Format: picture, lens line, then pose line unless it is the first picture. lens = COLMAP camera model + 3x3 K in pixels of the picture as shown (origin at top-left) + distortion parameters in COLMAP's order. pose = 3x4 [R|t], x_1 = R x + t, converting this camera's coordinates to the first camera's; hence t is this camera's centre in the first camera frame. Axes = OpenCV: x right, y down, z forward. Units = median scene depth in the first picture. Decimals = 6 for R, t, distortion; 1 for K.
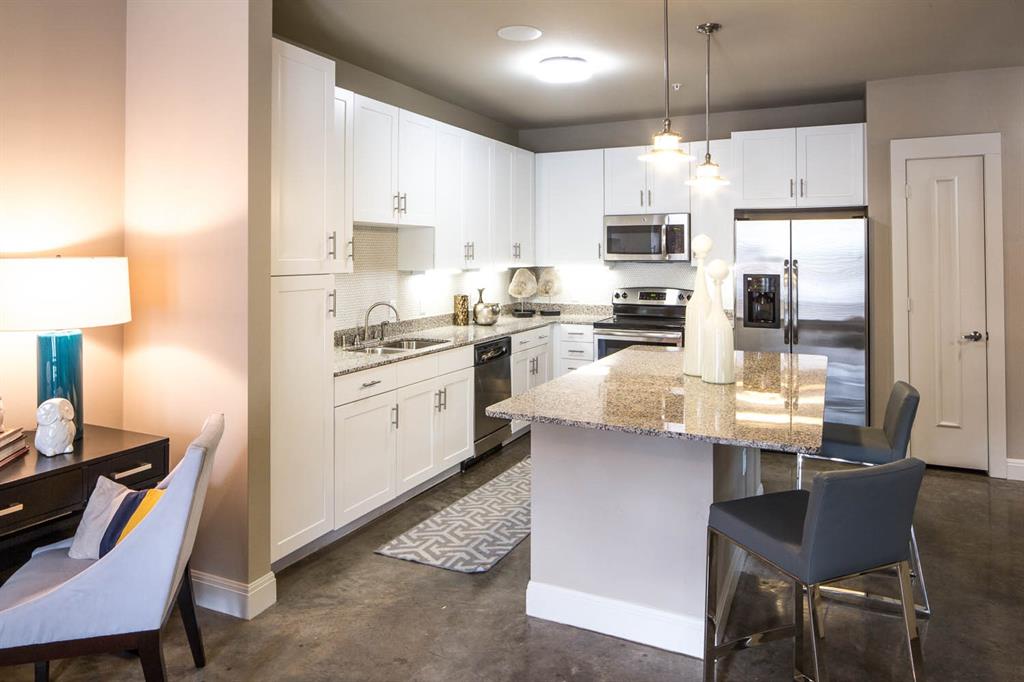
lens RADIAL K [[702.1, 0, 477.6], [0, 702.1, 271.9], [0, 0, 1]] dist [-0.003444, 0.000363]
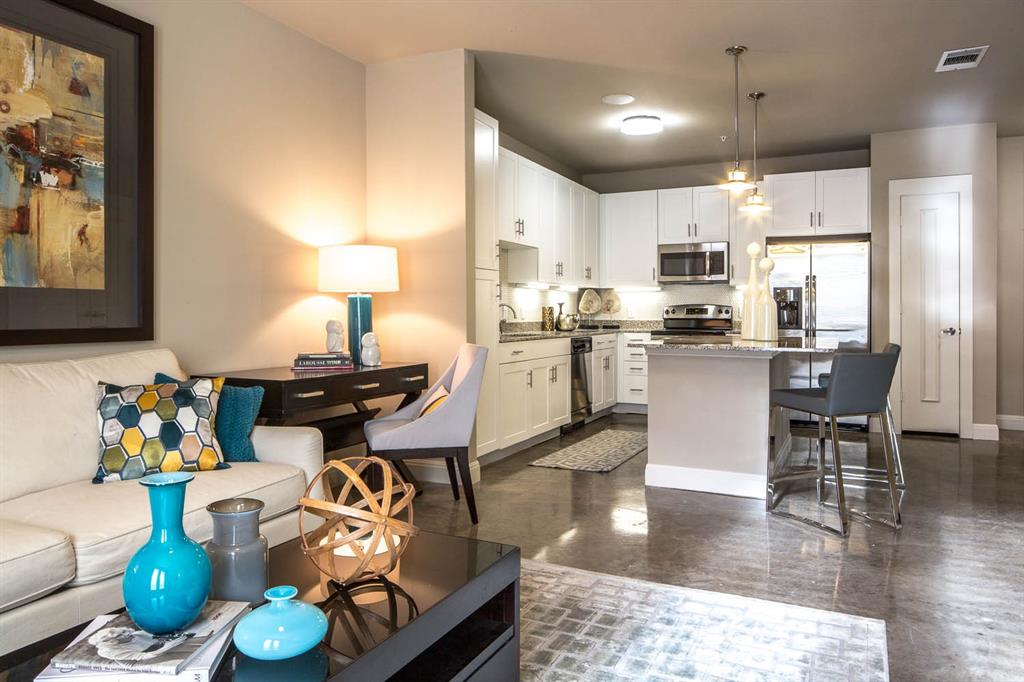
lens RADIAL K [[690.0, 0, 512.0], [0, 690.0, 341.0], [0, 0, 1]] dist [-0.003018, -0.001185]
pose [[0.999750, -0.005468, 0.021670, -0.114139], [0.004818, 0.999540, 0.029952, 0.056726], [-0.021824, -0.029840, 0.999316, -0.223822]]
